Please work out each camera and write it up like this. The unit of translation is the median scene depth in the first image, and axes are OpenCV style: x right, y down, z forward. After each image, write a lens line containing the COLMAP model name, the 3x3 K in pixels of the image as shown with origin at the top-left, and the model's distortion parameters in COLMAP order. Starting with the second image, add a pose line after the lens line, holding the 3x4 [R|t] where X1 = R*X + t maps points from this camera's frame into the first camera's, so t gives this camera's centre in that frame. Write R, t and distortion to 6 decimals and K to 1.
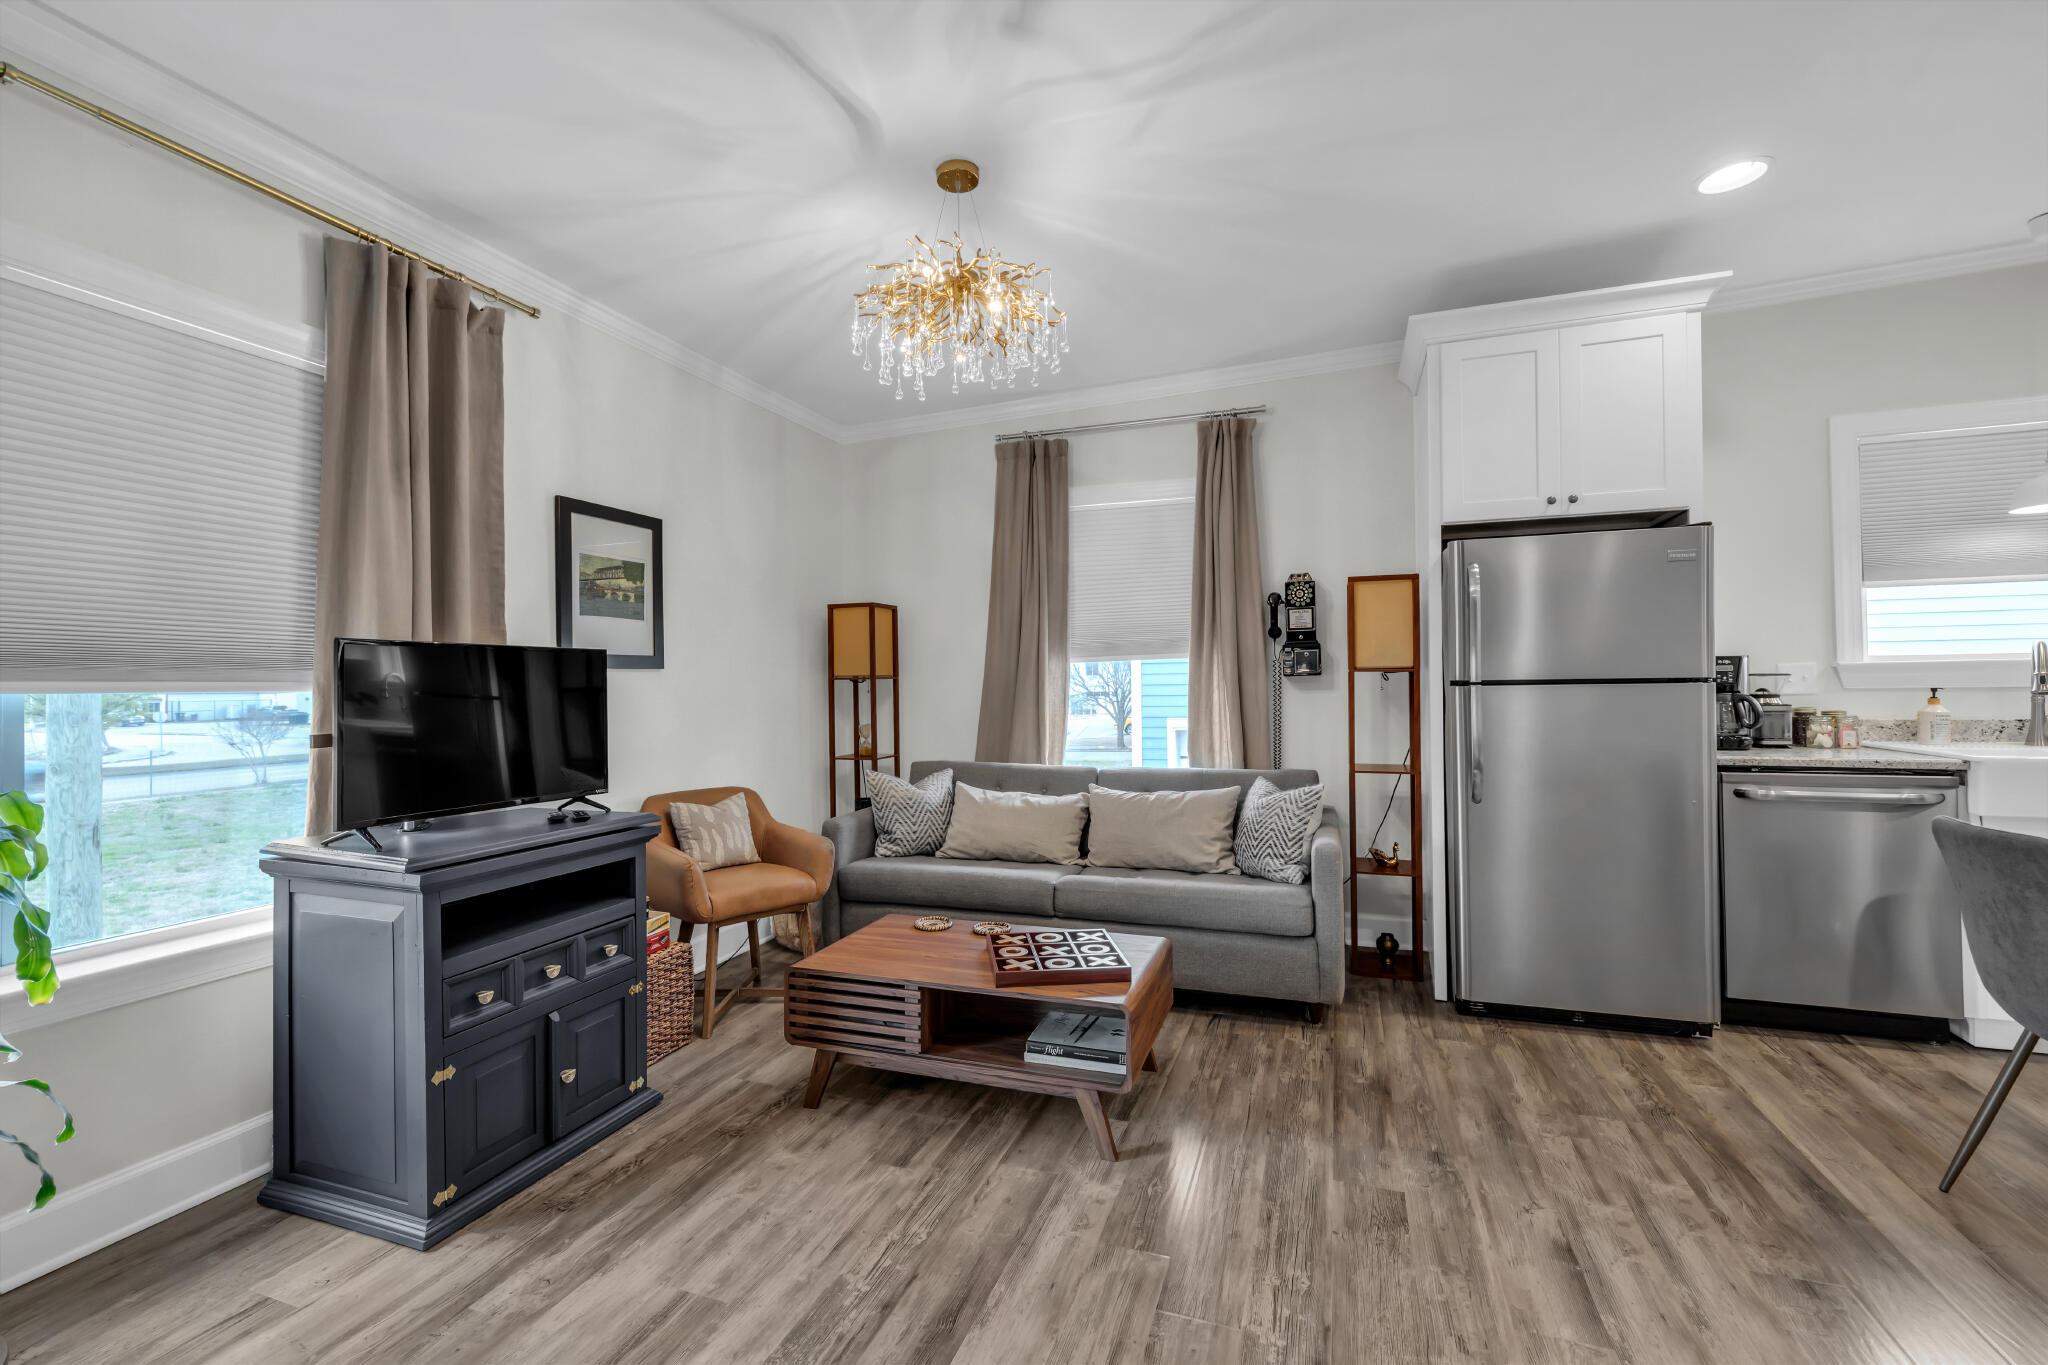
lens RADIAL K [[874.9, 0, 1020.8], [0, 874.9, 678.7], [0, 0, 1]] dist [-0.000875, -0.000157]
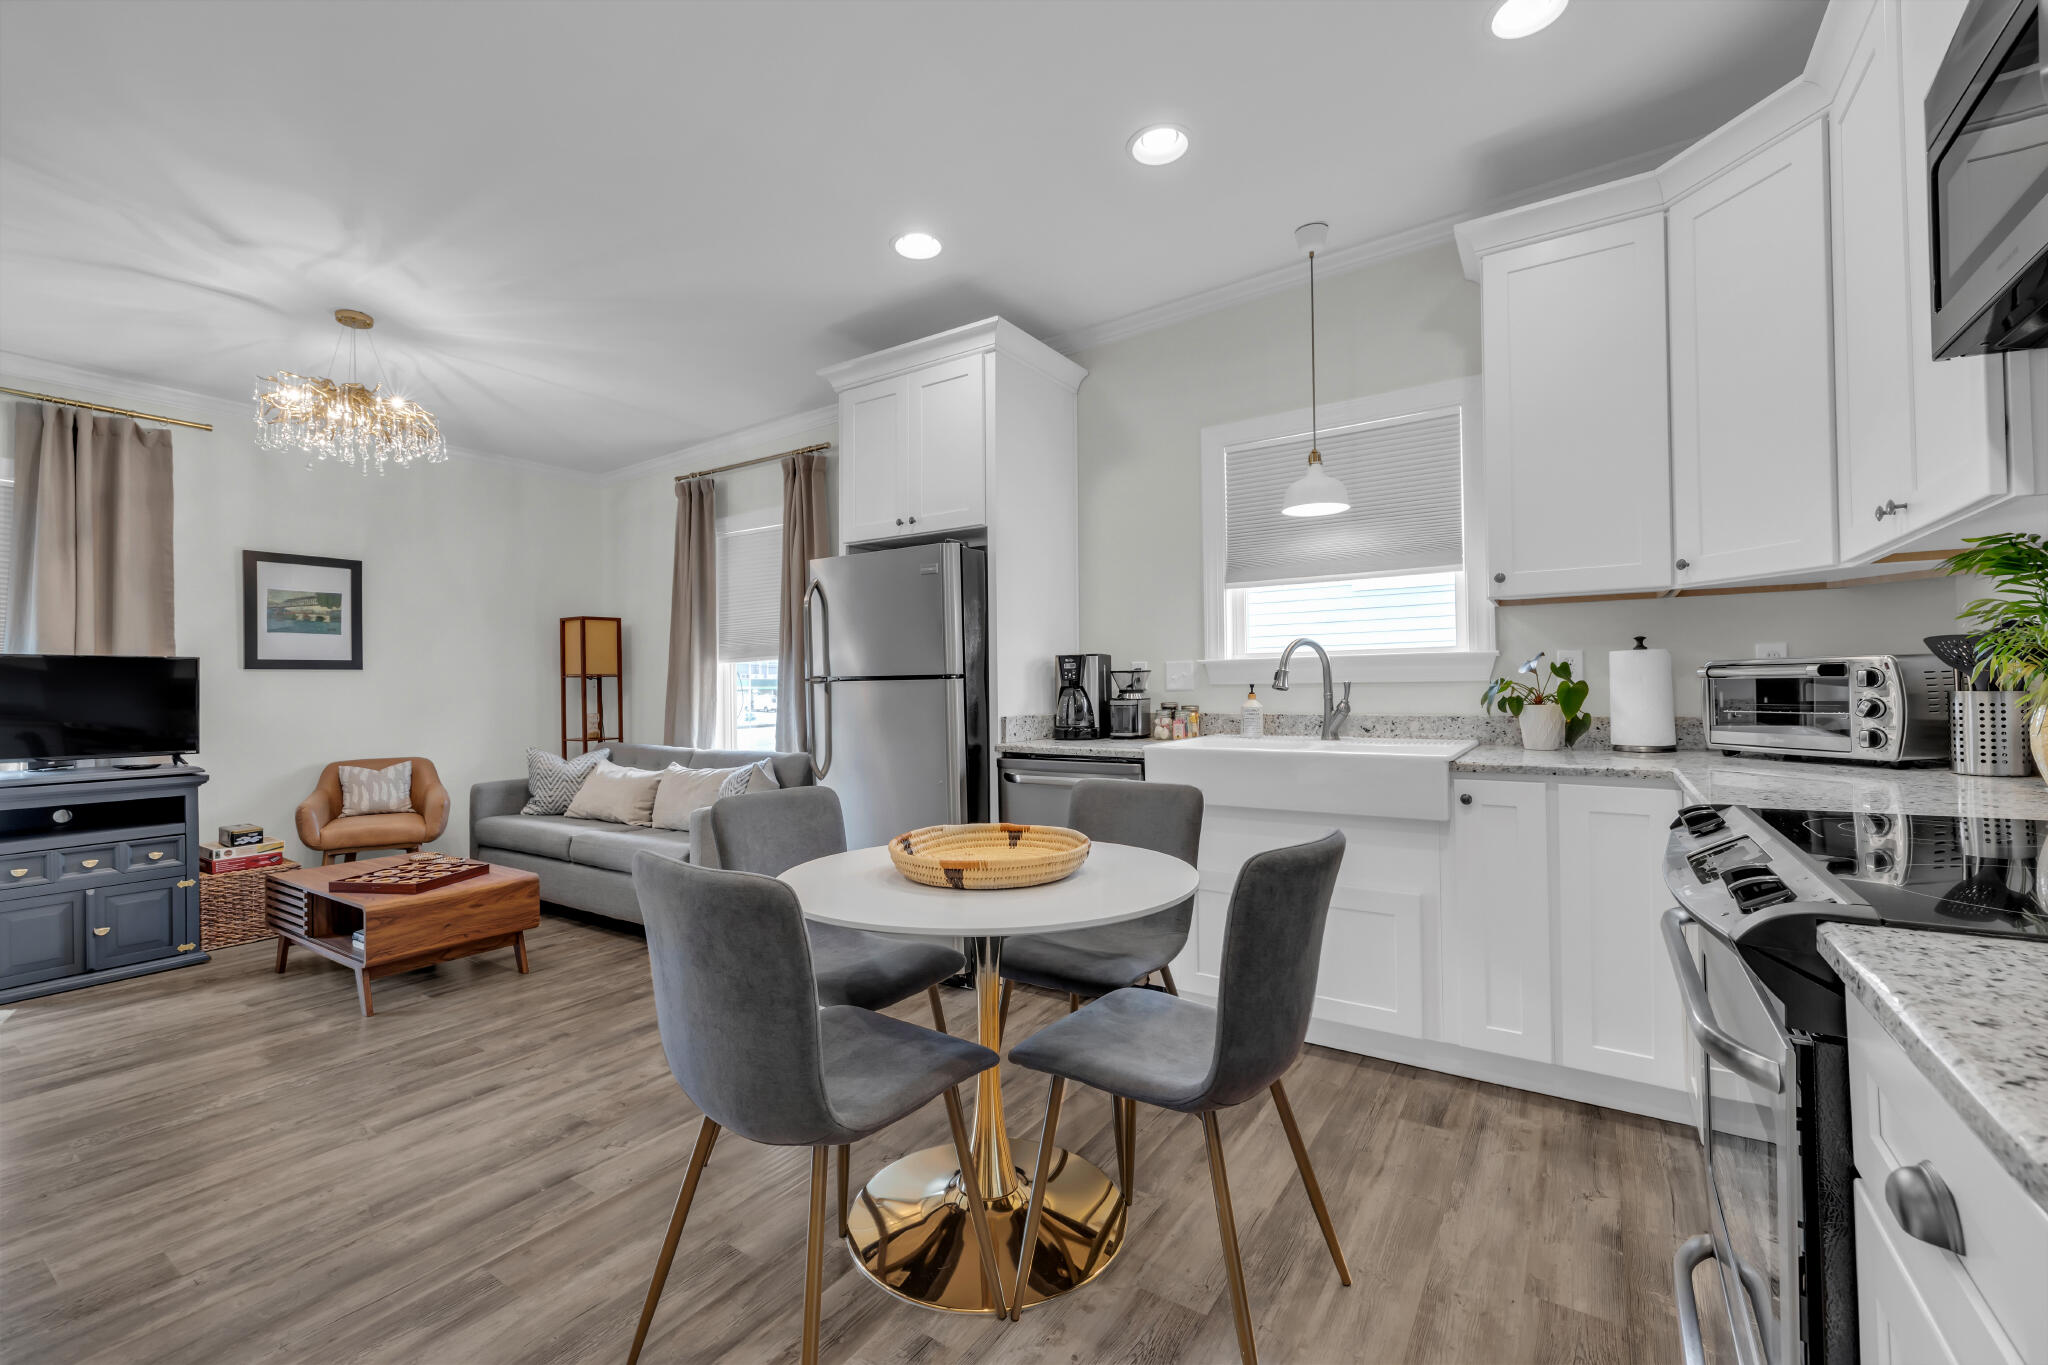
lens RADIAL K [[856.4, 0, 1020.1], [0, 856.4, 677.9], [0, 0, 1]] dist [-0.000909, 0.000141]
pose [[0.971570, -0.001300, -0.236750, 1.025225], [0.001515, 0.999999, 0.000729, 0.002349], [0.236749, -0.001067, 0.971570, -0.068115]]
